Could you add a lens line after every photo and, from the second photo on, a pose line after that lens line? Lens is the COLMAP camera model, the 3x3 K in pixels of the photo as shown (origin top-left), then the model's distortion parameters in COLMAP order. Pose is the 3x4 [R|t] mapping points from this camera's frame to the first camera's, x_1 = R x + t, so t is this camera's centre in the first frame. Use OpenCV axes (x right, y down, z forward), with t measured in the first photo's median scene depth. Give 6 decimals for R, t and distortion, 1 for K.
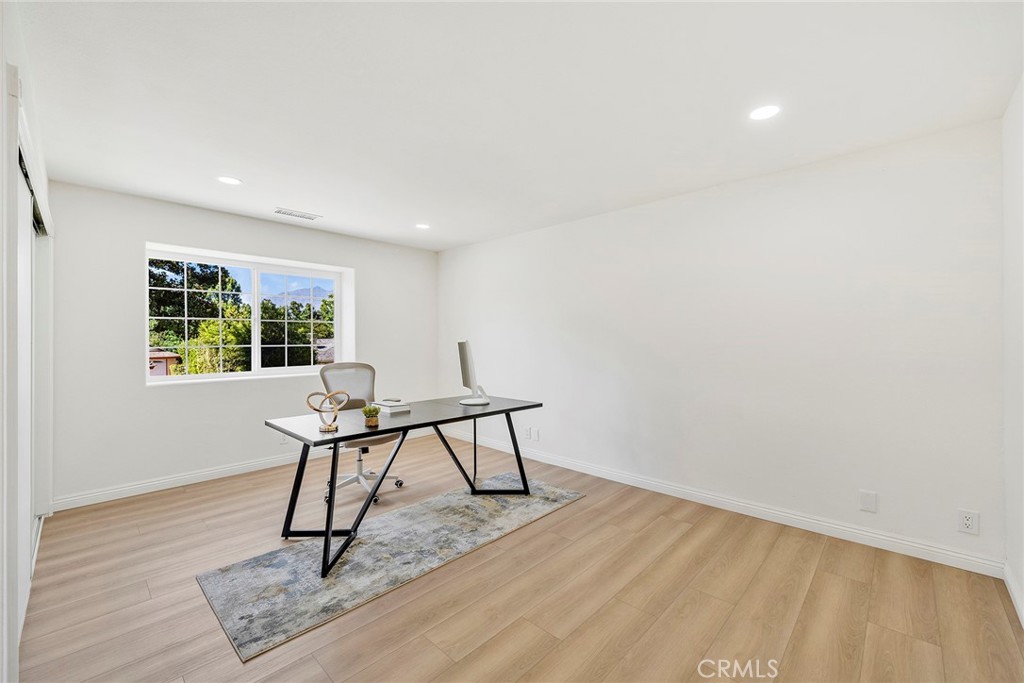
lens RADIAL K [[416.5, 0, 483.3], [0, 416.5, 341.3], [0, 0, 1]] dist [0.000475, 0.000199]
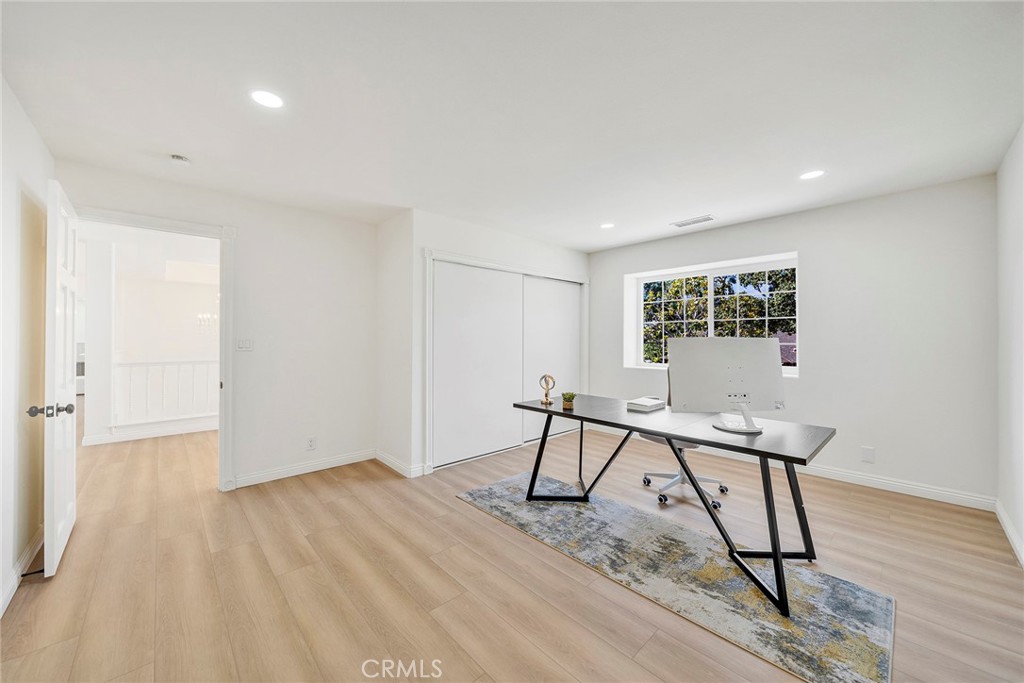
lens RADIAL K [[355.5, 0, 504.5], [0, 355.5, 336.6], [0, 0, 1]] dist [-0.000242, -0.000101]
pose [[-0.006057, -0.005780, -0.999965, 0.723070], [-0.003455, 0.999977, -0.005760, 0.001839], [0.999976, 0.003420, -0.006076, 0.776637]]
